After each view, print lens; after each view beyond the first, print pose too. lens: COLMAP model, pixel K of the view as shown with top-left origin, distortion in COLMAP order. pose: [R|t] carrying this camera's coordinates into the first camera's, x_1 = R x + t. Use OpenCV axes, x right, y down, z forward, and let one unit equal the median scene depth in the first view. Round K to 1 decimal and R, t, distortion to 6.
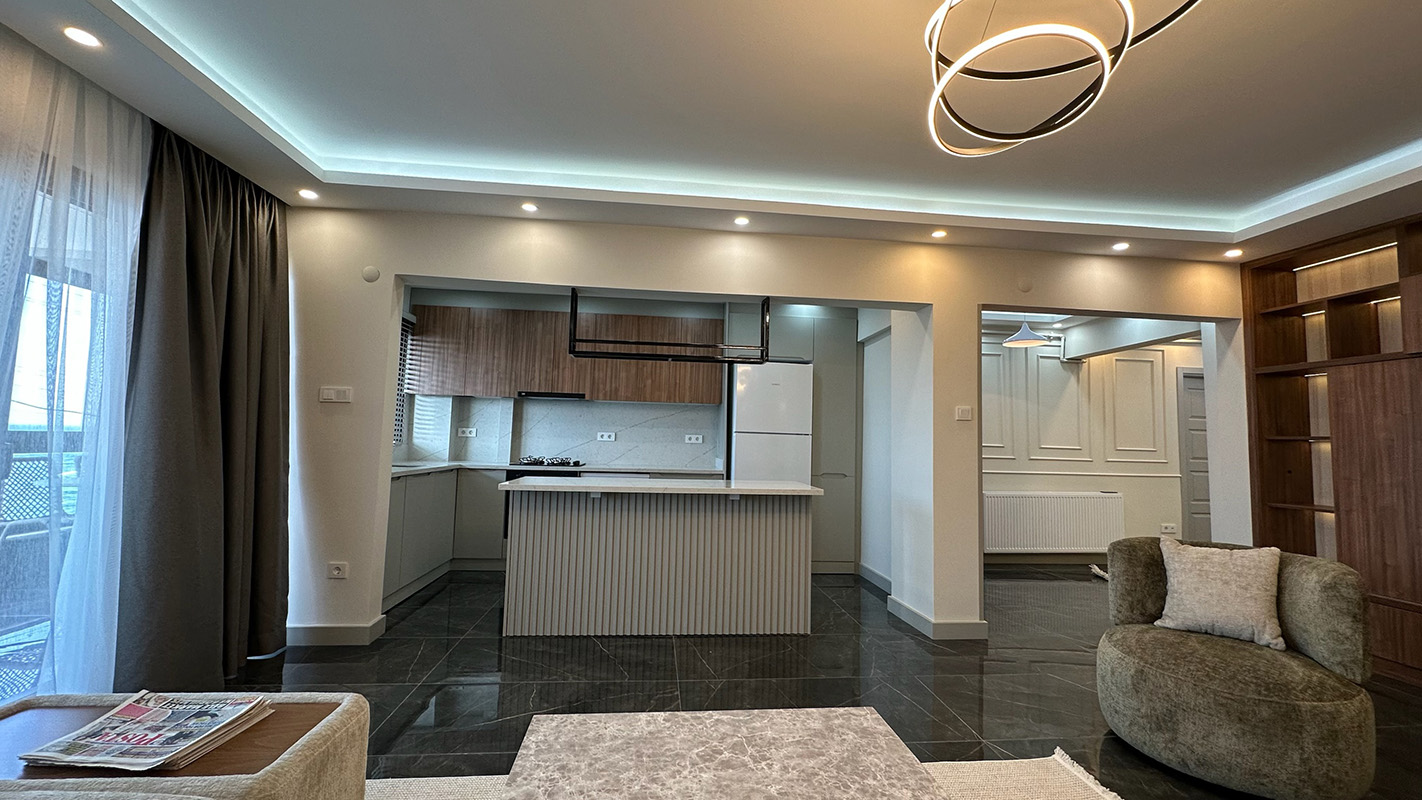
lens RADIAL K [[569.1, 0, 711.0], [0, 569.1, 400.0], [0, 0, 1]] dist [-0.000336, -0.000082]
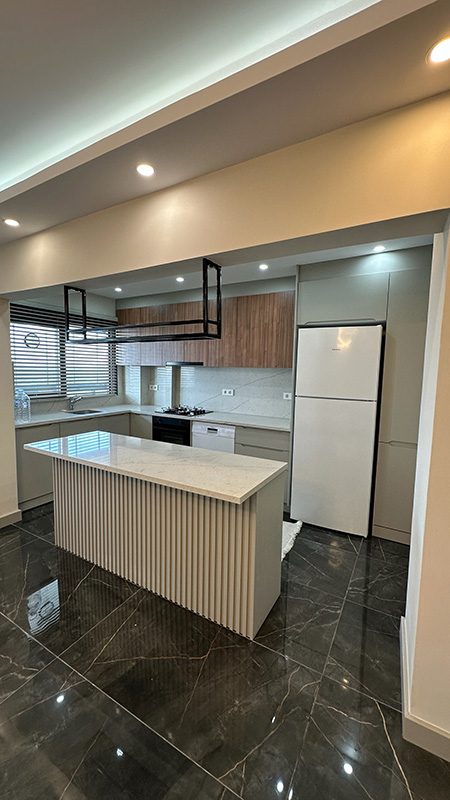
lens RADIAL K [[320.2, 0, 225.0], [0, 320.2, 400.0], [0, 0, 1]] dist [-0.000336, -0.000082]
pose [[0.809000, 0.046264, -0.585985, 0.271393], [0.043389, 0.989478, 0.138023, -0.024620], [0.586205, -0.137086, 0.798480, 0.402470]]
